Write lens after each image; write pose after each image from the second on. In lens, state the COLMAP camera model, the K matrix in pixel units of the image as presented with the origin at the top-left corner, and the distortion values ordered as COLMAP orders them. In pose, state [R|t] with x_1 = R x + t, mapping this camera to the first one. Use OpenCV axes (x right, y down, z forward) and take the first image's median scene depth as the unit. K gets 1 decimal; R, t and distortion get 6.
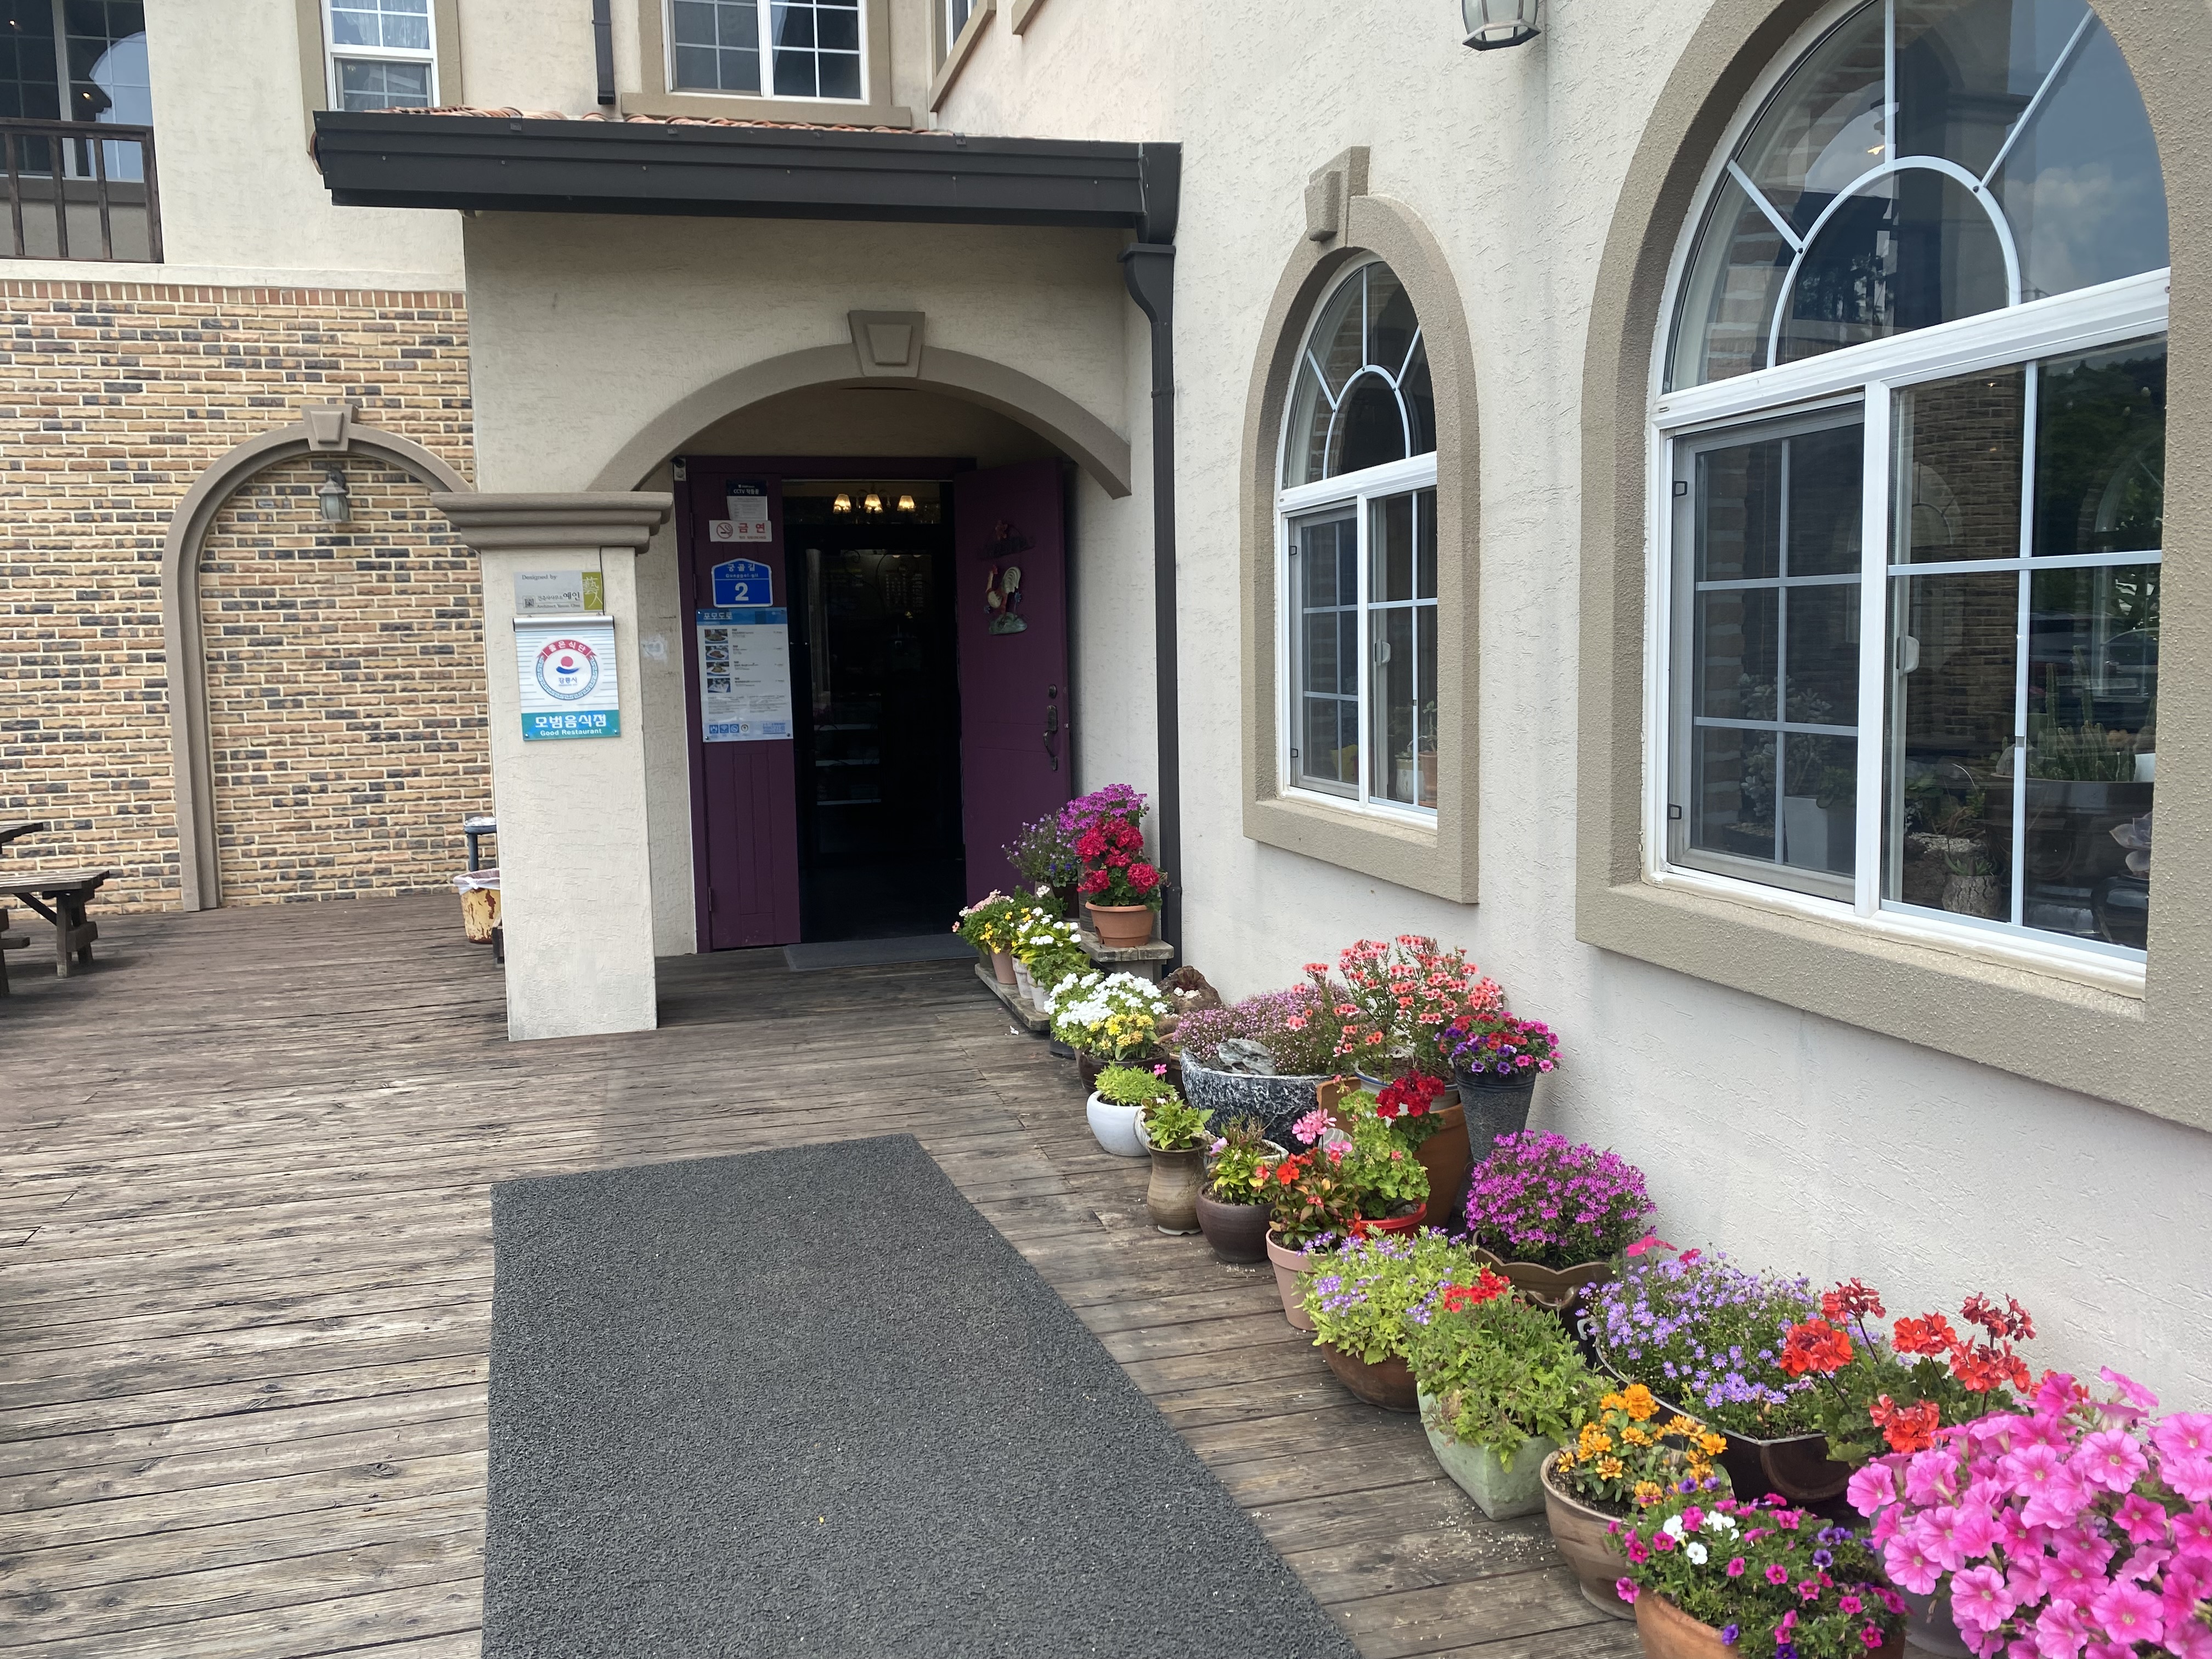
lens RADIAL K [[1801.0, 0, 1106.0], [0, 1801.0, 829.5], [0, 0, 1]] dist [0.004928, 0.003586]
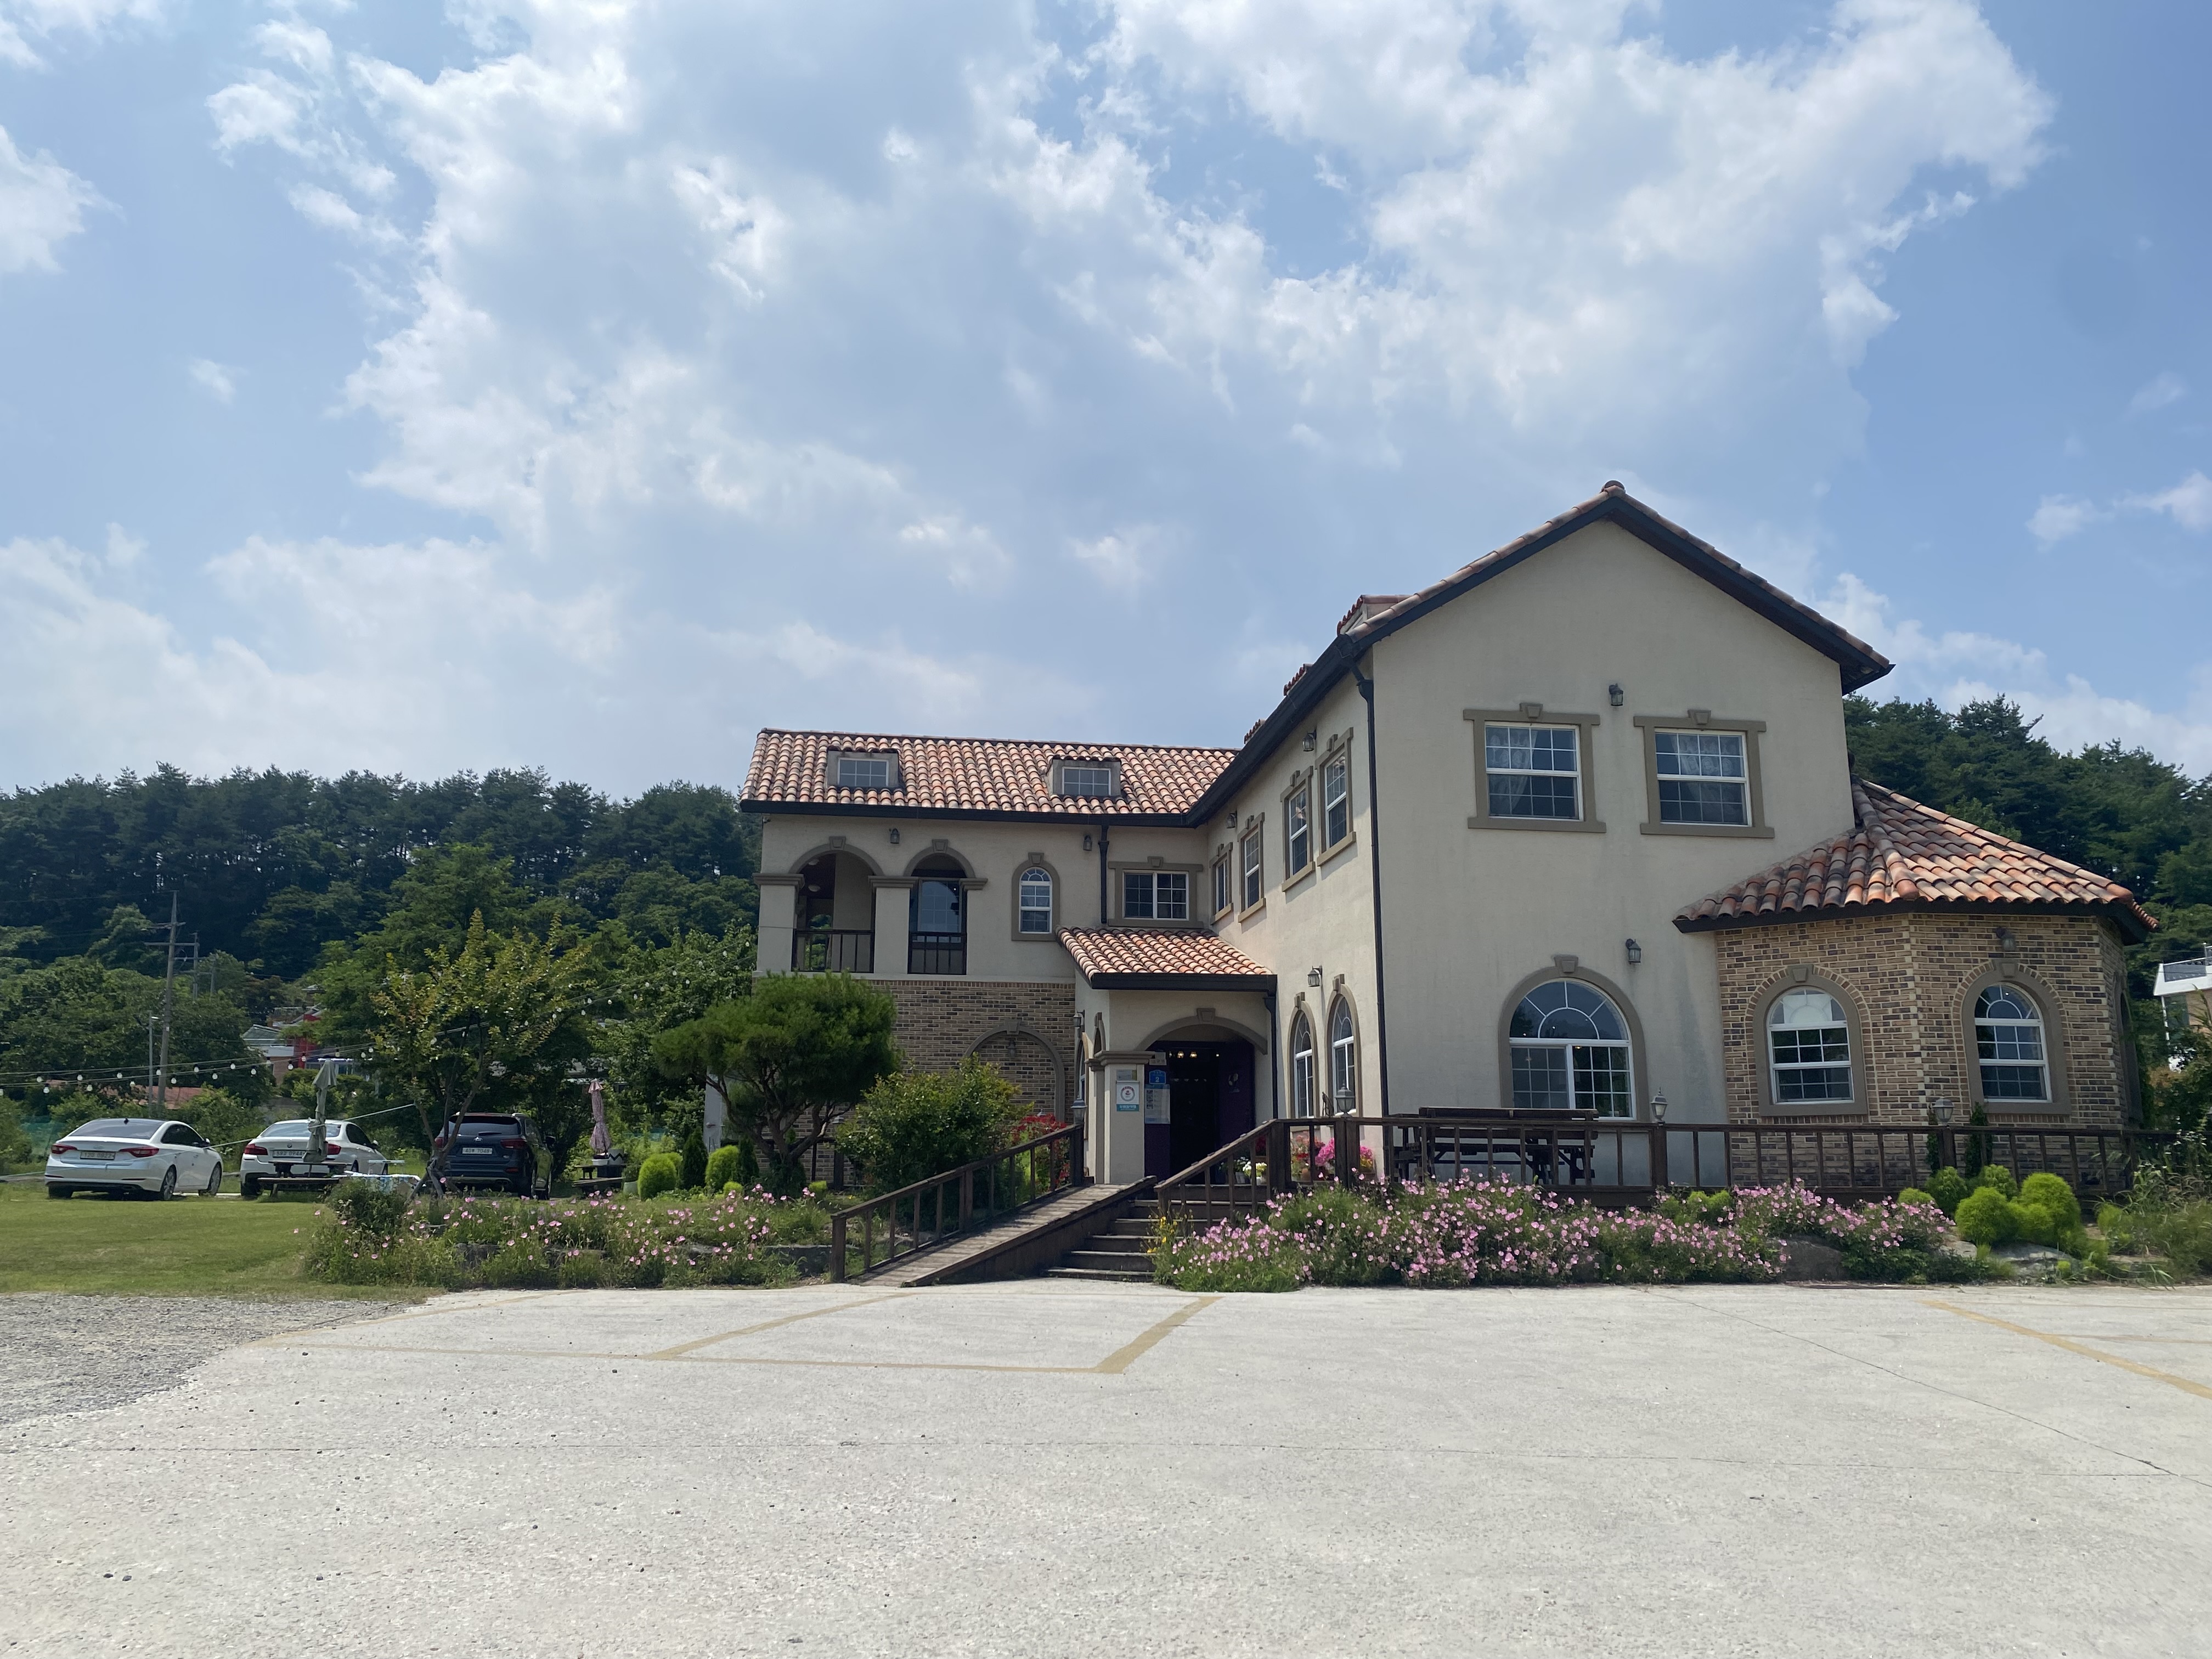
lens RADIAL K [[1801.0, 0, 1106.0], [0, 1801.0, 829.5], [0, 0, 1]] dist [0.004928, 0.003586]
pose [[0.993504, 0.004580, -0.113709, 0.075546], [-0.038241, 0.954522, -0.295677, 0.364177], [0.107184, 0.298104, 0.948496, -2.032175]]
